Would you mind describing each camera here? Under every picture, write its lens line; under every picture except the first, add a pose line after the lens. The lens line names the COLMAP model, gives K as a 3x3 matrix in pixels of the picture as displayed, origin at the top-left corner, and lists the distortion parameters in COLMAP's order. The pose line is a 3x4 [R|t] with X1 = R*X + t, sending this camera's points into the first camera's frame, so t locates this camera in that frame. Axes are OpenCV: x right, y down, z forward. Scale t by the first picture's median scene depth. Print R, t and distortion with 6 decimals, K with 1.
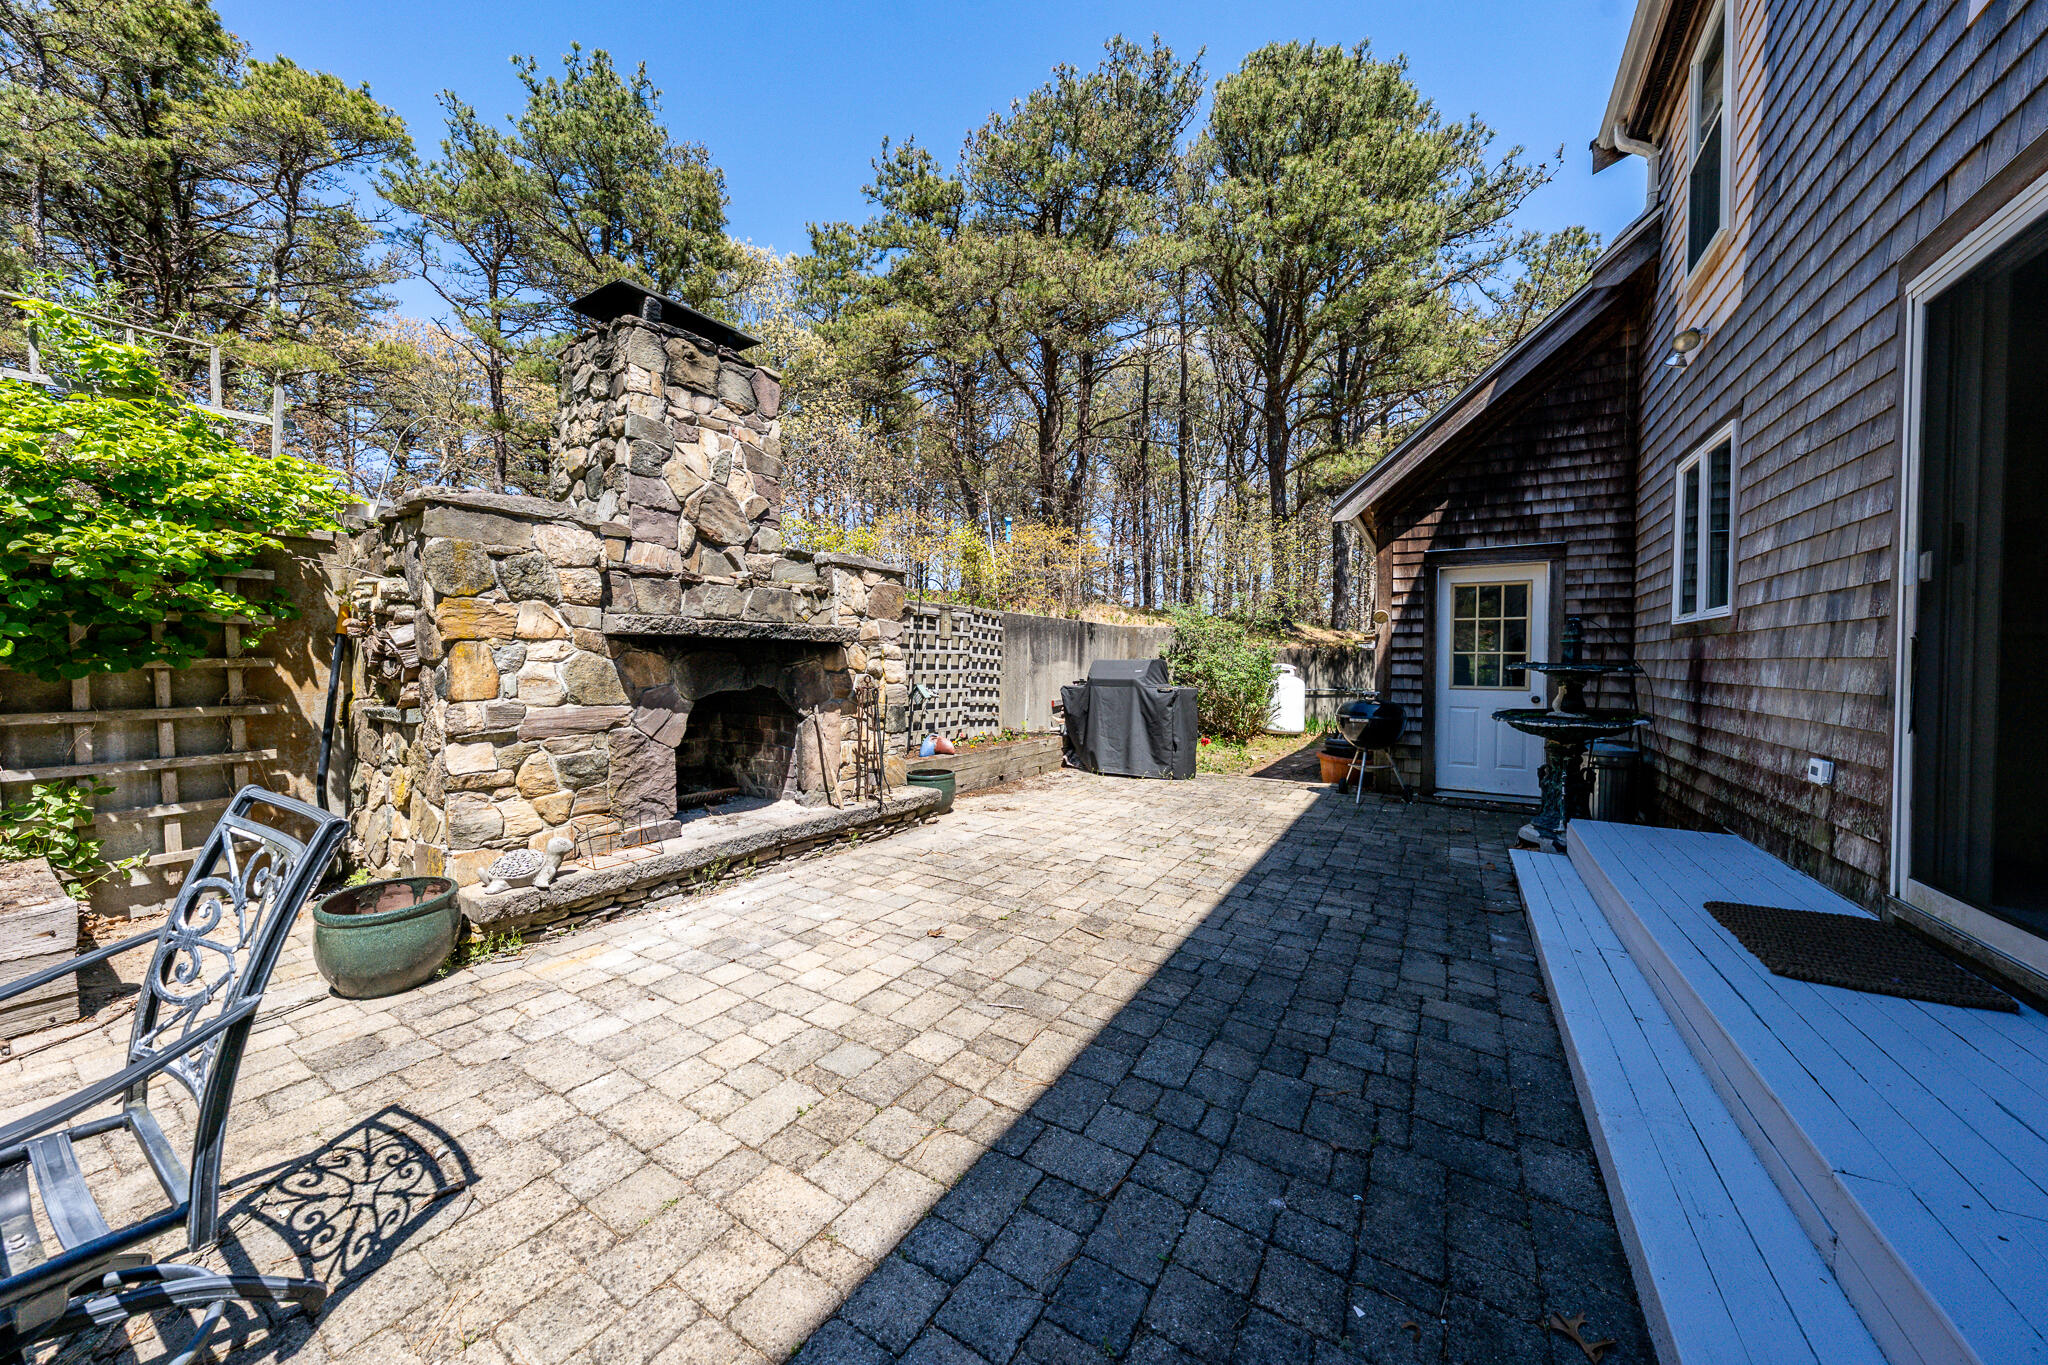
lens RADIAL K [[700.7, 0, 1021.3], [0, 700.7, 678.1], [0, 0, 1]] dist [-0.001992, 0.000820]
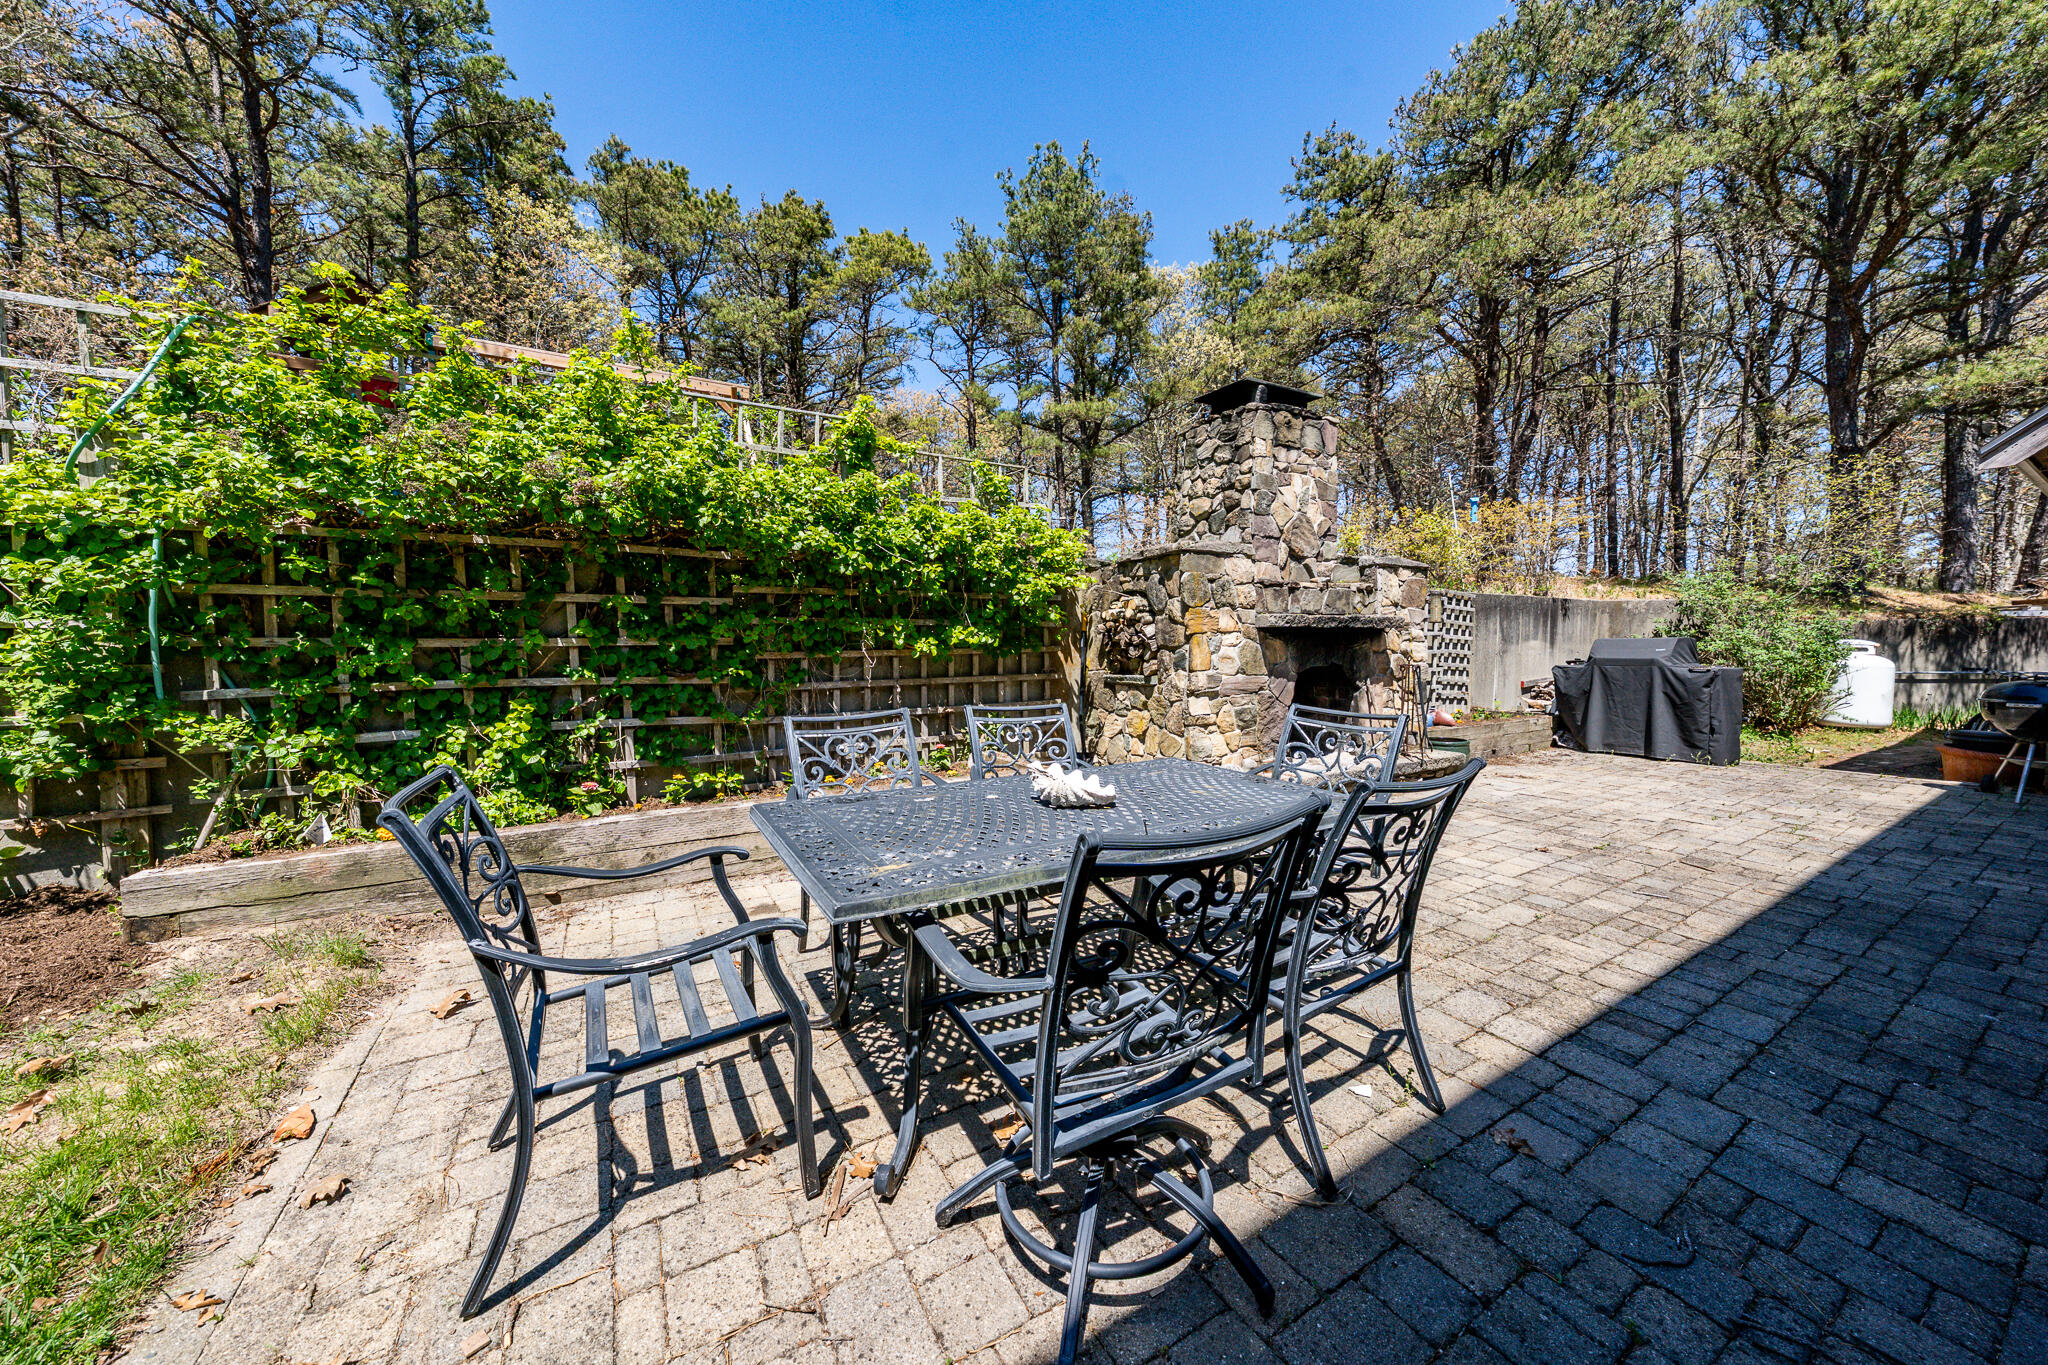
lens RADIAL K [[700.7, 0, 1025.6], [0, 700.7, 677.0], [0, 0, 1]] dist [-0.001992, 0.000820]
pose [[0.884321, 0.008924, -0.466794, -0.154290], [0.001984, 0.999736, 0.022873, 0.003471], [0.466875, -0.021153, 0.884070, -0.253567]]
